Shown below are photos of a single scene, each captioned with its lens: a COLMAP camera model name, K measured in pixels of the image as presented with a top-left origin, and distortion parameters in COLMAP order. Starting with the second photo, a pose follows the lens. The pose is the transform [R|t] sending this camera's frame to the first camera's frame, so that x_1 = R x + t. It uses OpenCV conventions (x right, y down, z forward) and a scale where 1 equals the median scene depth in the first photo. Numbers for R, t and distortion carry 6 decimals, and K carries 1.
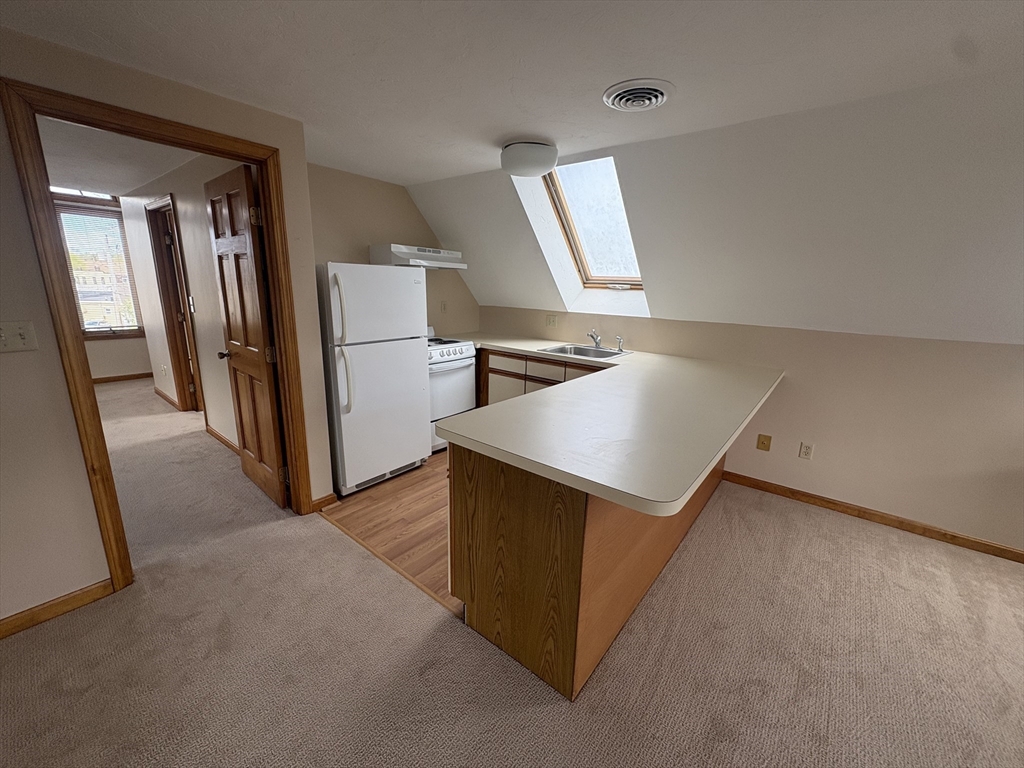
lens RADIAL K [[404.9, 0, 513.7], [0, 404.9, 378.6], [0, 0, 1]] dist [-0.003375, -0.000154]
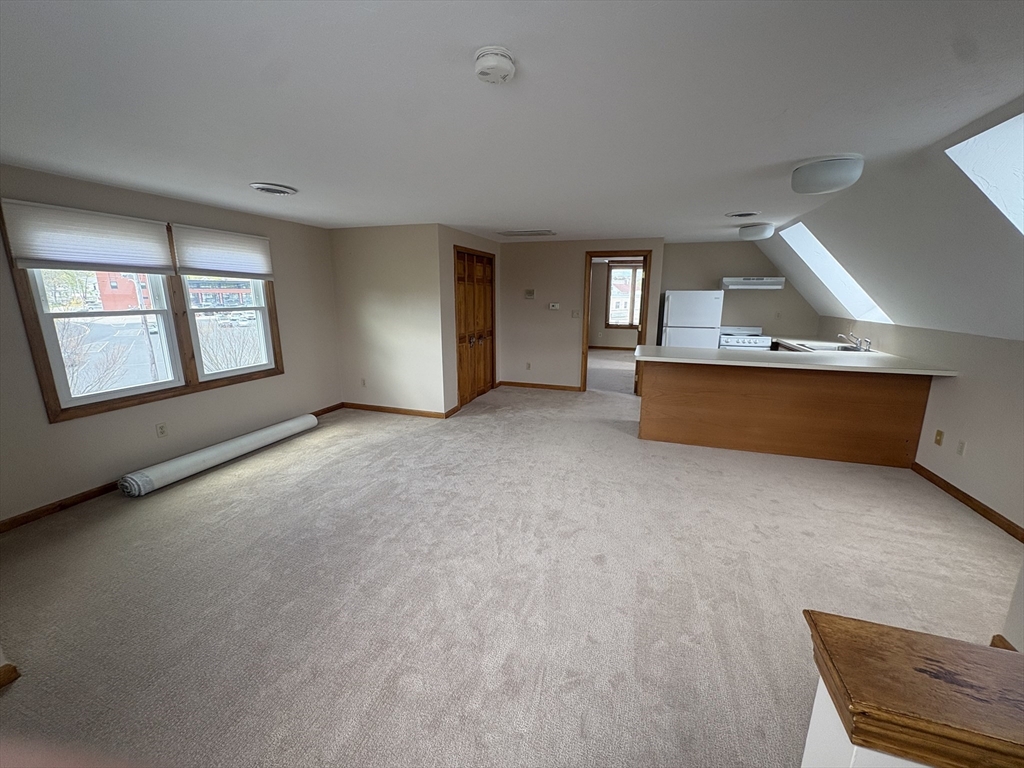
lens RADIAL K [[404.9, 0, 512.9], [0, 404.9, 381.5], [0, 0, 1]] dist [-0.003375, -0.000154]
pose [[0.344207, 0.170716, -0.923243, 1.109703], [-0.203522, 0.973517, 0.104135, 0.120442], [0.916570, 0.152056, 0.369836, -0.451303]]
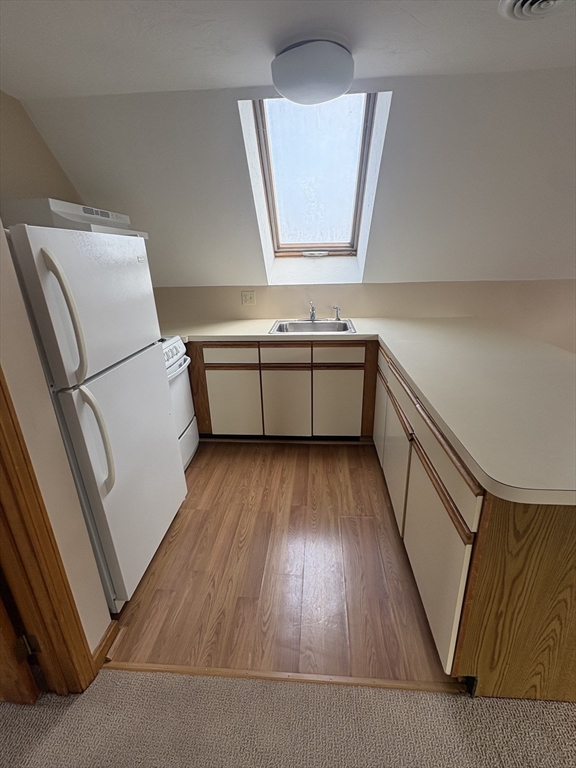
lens RADIAL K [[354.0, 0, 288.5], [0, 354.0, 383.9], [0, 0, 1]] dist [-0.003338, 0.000563]
pose [[0.827784, -0.236268, 0.508873, -0.338142], [0.174274, 0.970421, 0.167070, -0.088762], [-0.533294, -0.049615, 0.844474, 0.347195]]
